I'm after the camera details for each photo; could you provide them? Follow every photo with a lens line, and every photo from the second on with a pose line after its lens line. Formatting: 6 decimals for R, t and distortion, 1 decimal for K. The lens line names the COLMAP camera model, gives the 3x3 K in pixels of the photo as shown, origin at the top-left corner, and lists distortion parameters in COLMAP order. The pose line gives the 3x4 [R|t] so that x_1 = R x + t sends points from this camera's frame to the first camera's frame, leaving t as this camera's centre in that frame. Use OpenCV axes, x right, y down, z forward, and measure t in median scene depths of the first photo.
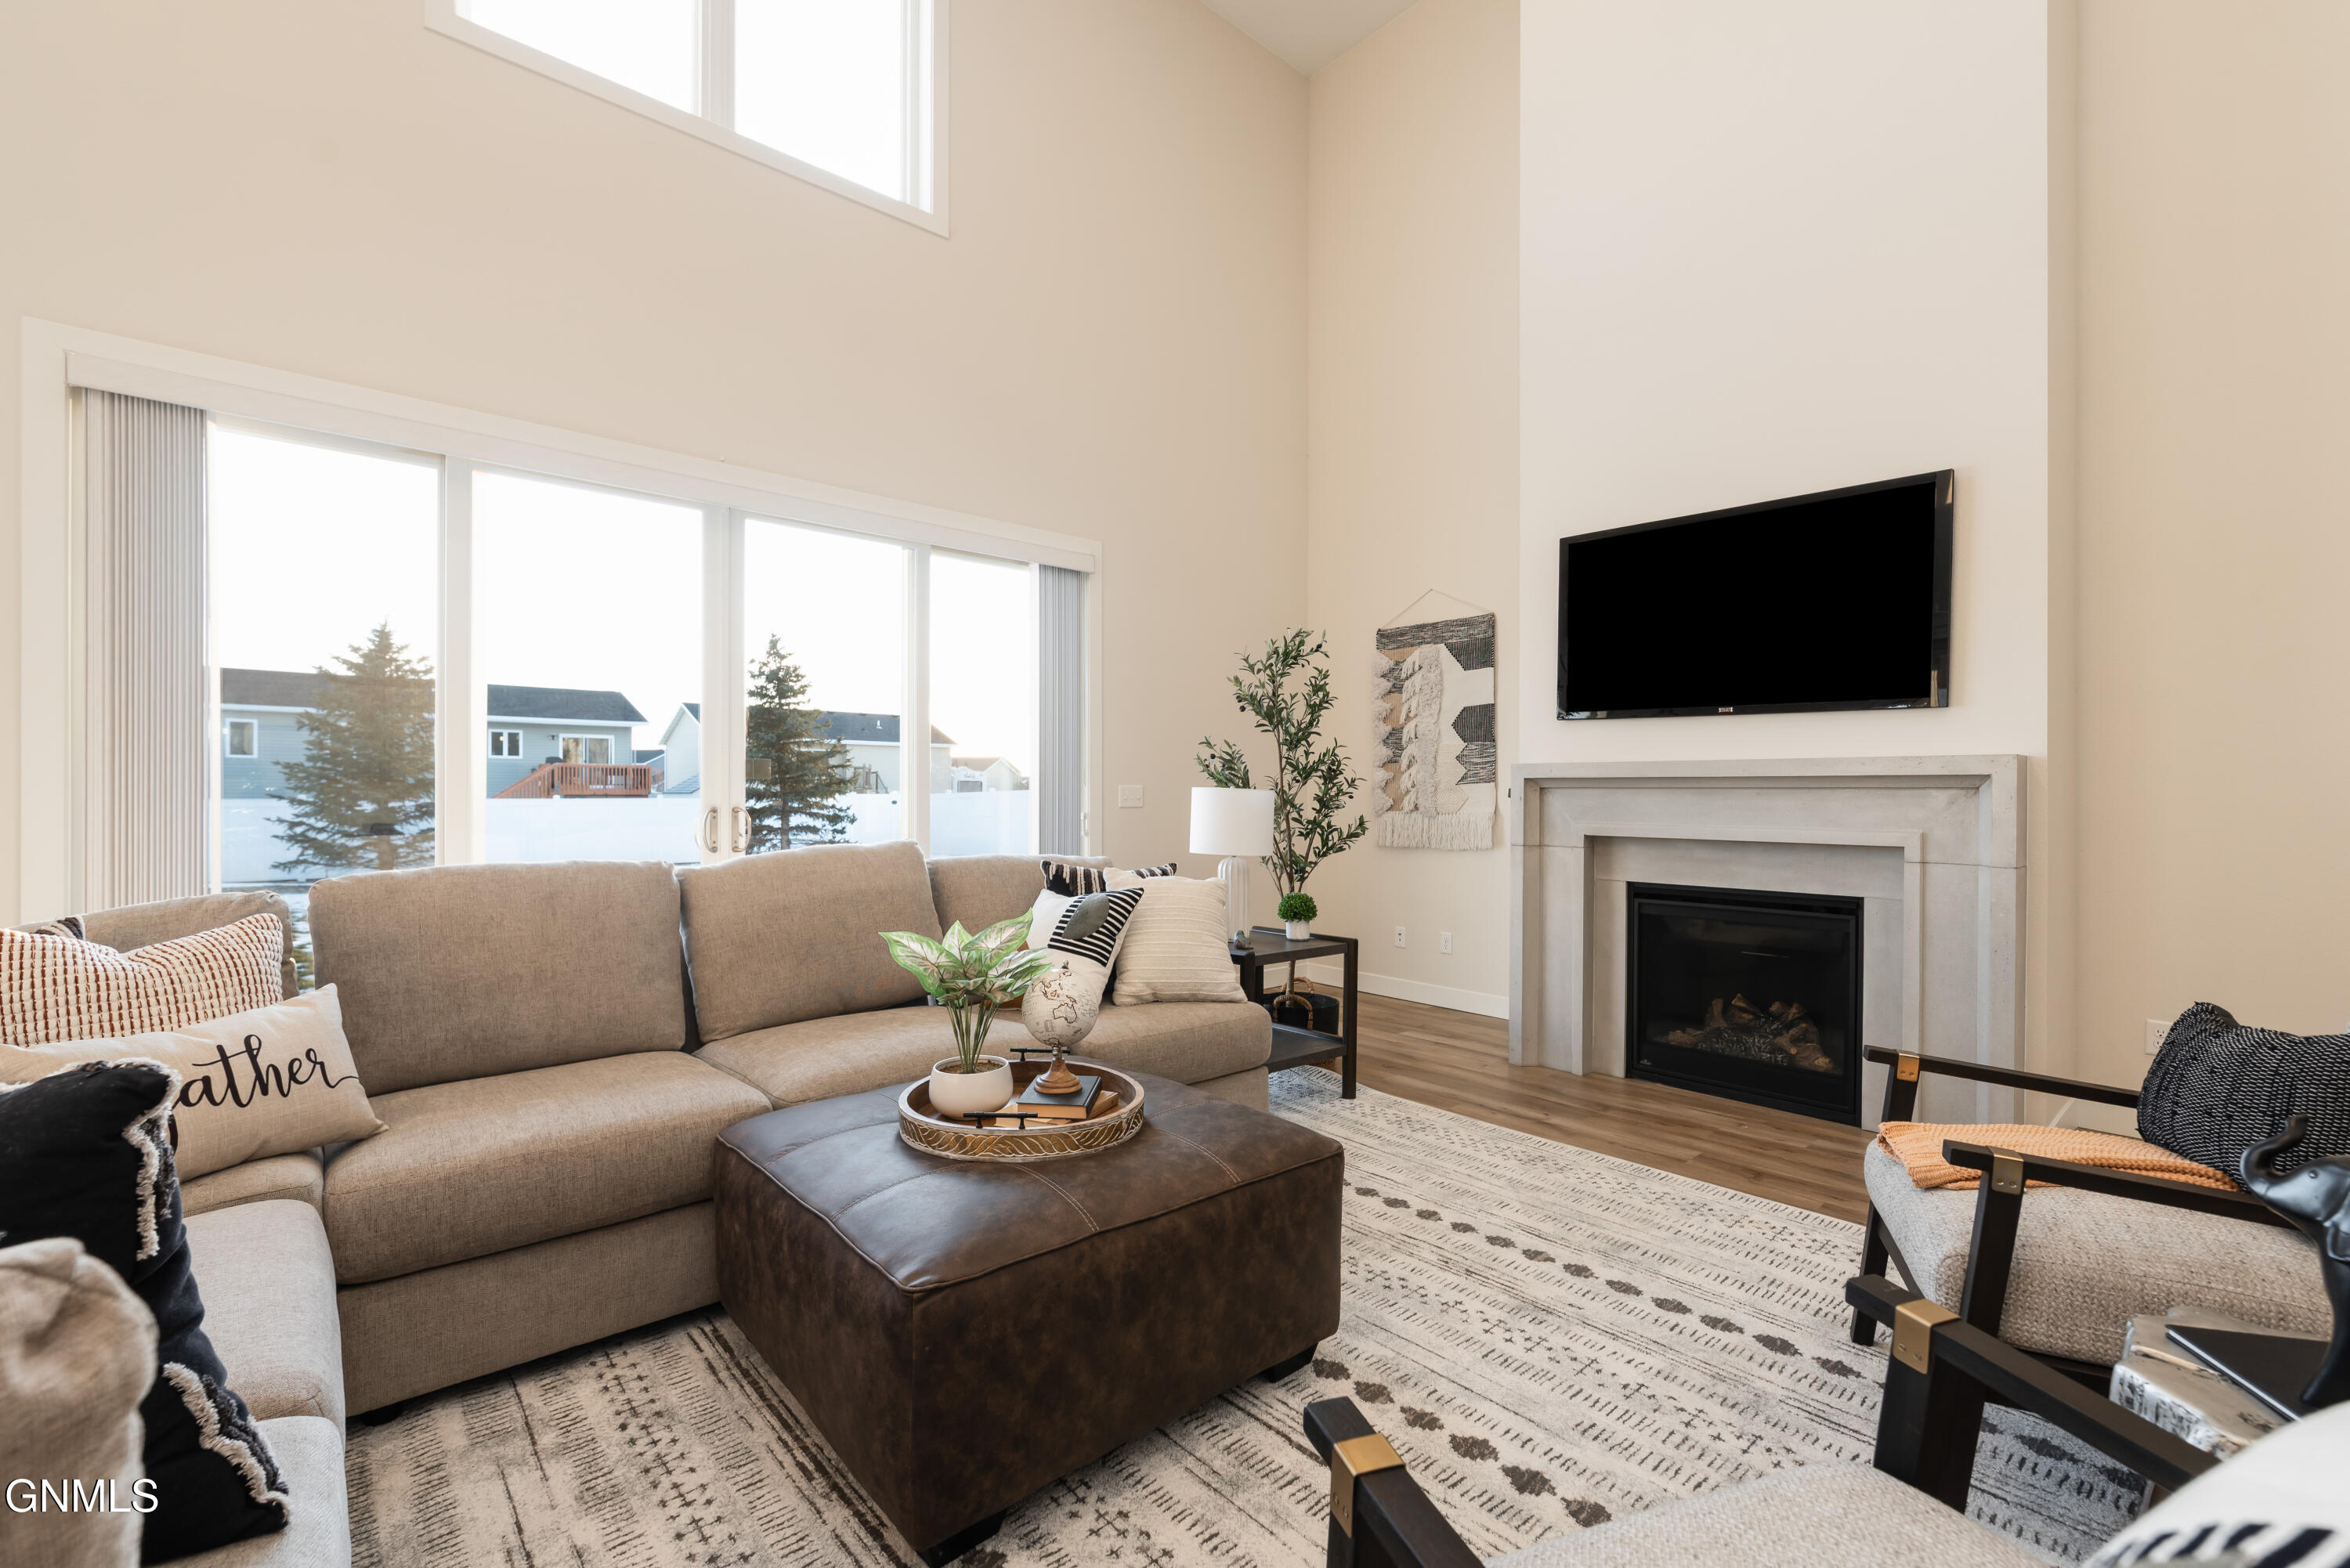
lens RADIAL K [[1021.6, 0, 1177.9], [0, 1021.6, 799.6], [0, 0, 1]] dist [0.014974, 0.000105]
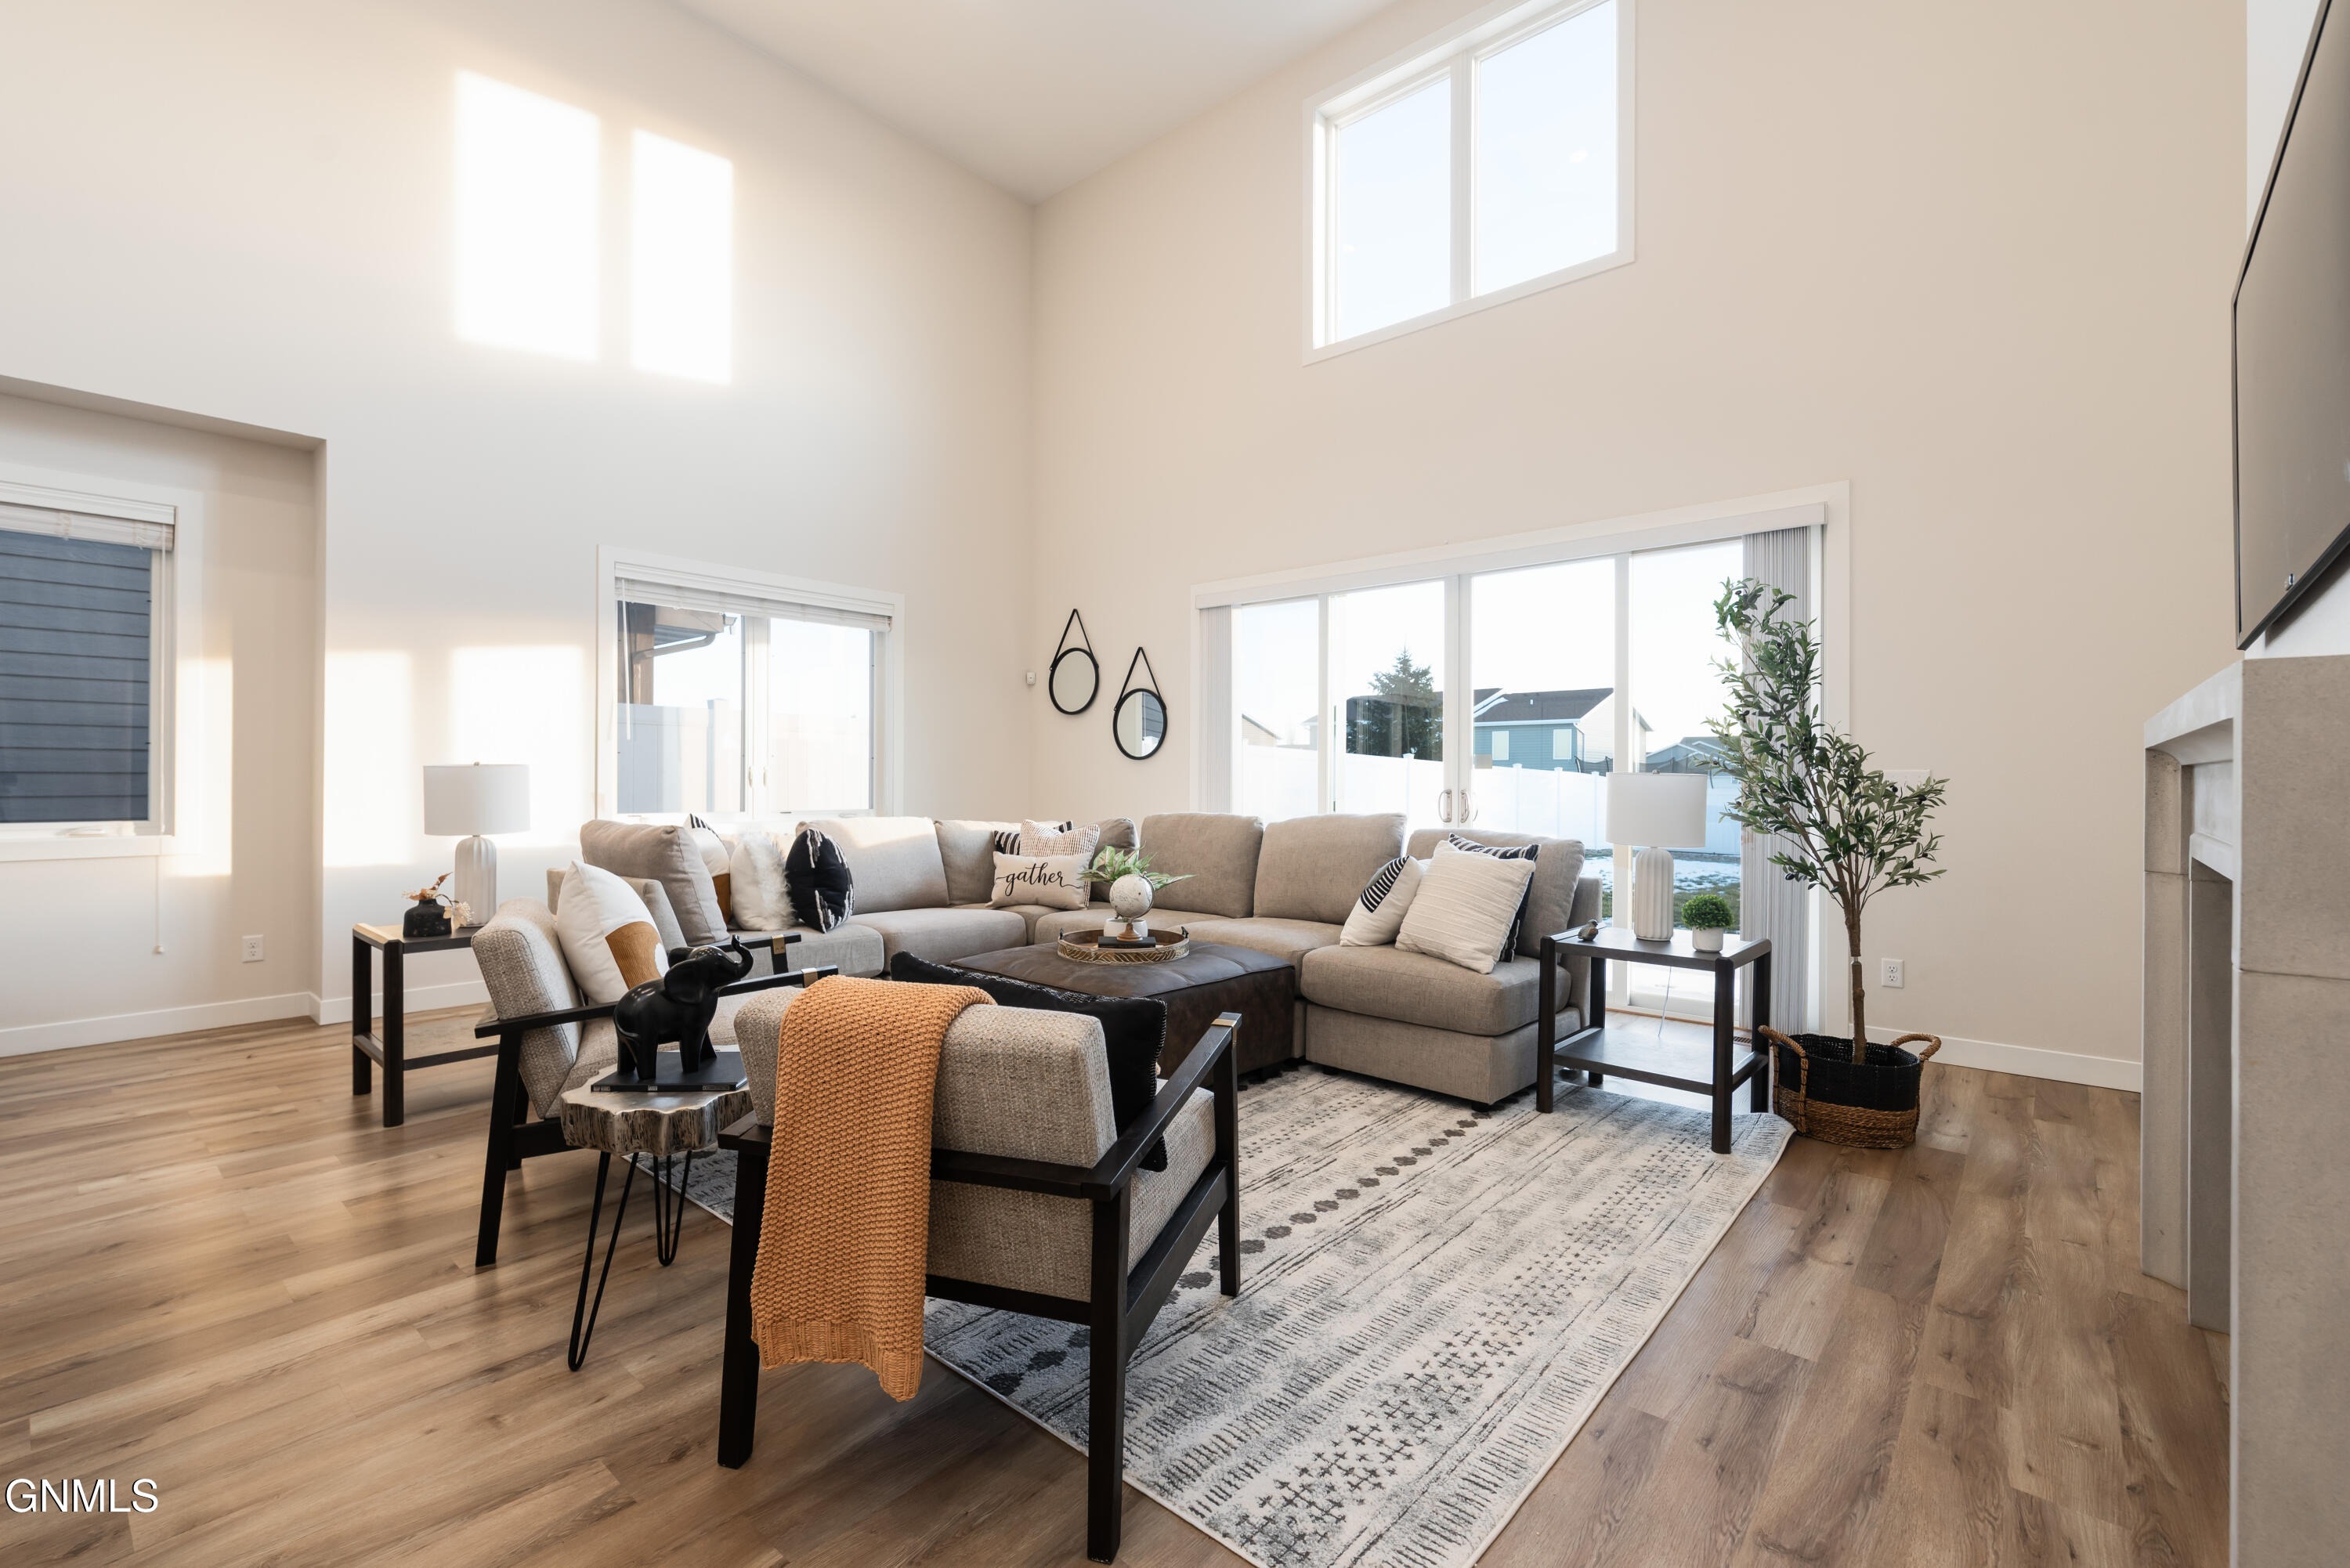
lens RADIAL K [[1004.8, 0, 1175.0], [0, 1004.8, 784.0], [0, 0, 1]] dist [-0.000112, -0.000063]
pose [[0.131565, 0.008933, -0.991267, 1.100866], [-0.003137, 0.999958, 0.008595, -0.011810], [0.991303, 0.001979, 0.131588, 0.553285]]
